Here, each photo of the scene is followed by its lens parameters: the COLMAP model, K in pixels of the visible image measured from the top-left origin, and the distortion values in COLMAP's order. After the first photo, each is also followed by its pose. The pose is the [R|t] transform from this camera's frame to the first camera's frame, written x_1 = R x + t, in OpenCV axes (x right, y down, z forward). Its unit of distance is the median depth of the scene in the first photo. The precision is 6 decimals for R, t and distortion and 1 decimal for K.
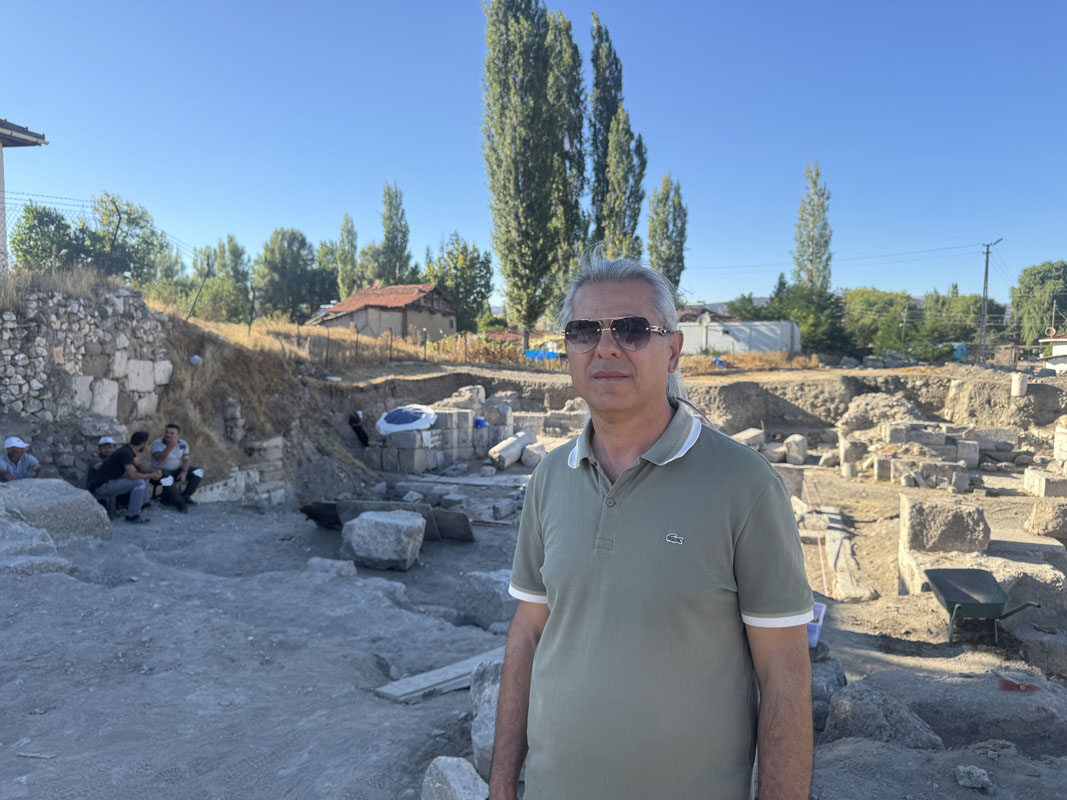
lens RADIAL K [[748.0, 0, 526.6], [0, 748.0, 410.4], [0, 0, 1]] dist [0.046490, -0.054580]
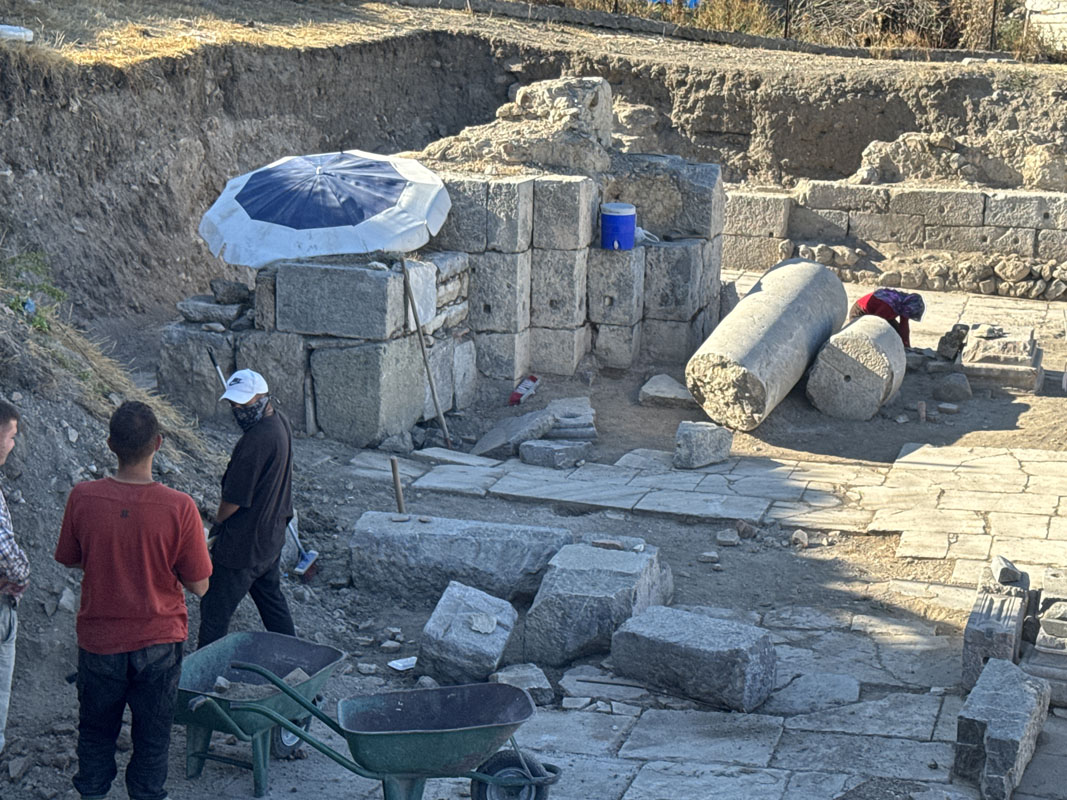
lens RADIAL K [[1903.7, 0, 534.2], [0, 1903.7, 400.1], [0, 0, 1]] dist [0.115177, 0.000000]
pose [[0.998629, 0.018362, 0.049022, -0.093781], [-0.024391, 0.991810, 0.125375, -0.004286], [-0.046318, -0.126399, 0.990898, 0.290497]]
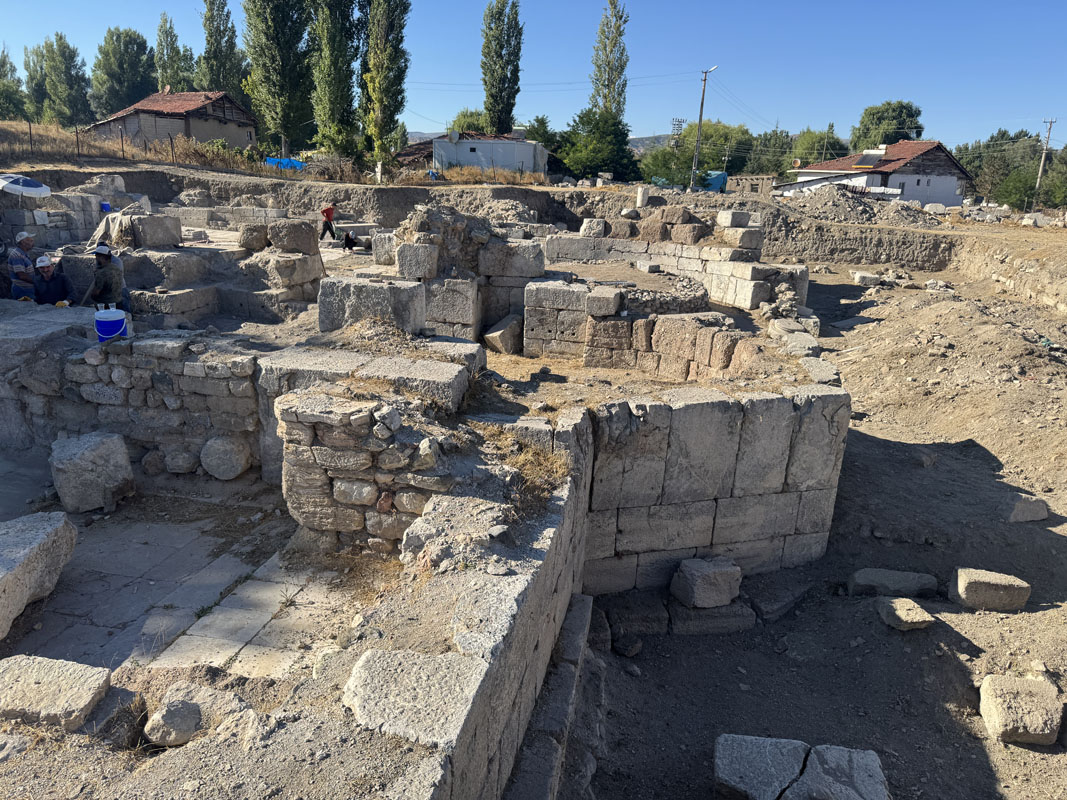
lens RADIAL K [[748.0, 0, 522.7], [0, 748.0, 402.6], [0, 0, 1]] dist [0.046490, -0.054580]
pose [[0.995542, 0.006369, 0.094101, 0.352906], [-0.025041, 0.979758, 0.198613, 0.049192], [-0.090931, -0.200084, 0.975550, -0.163051]]
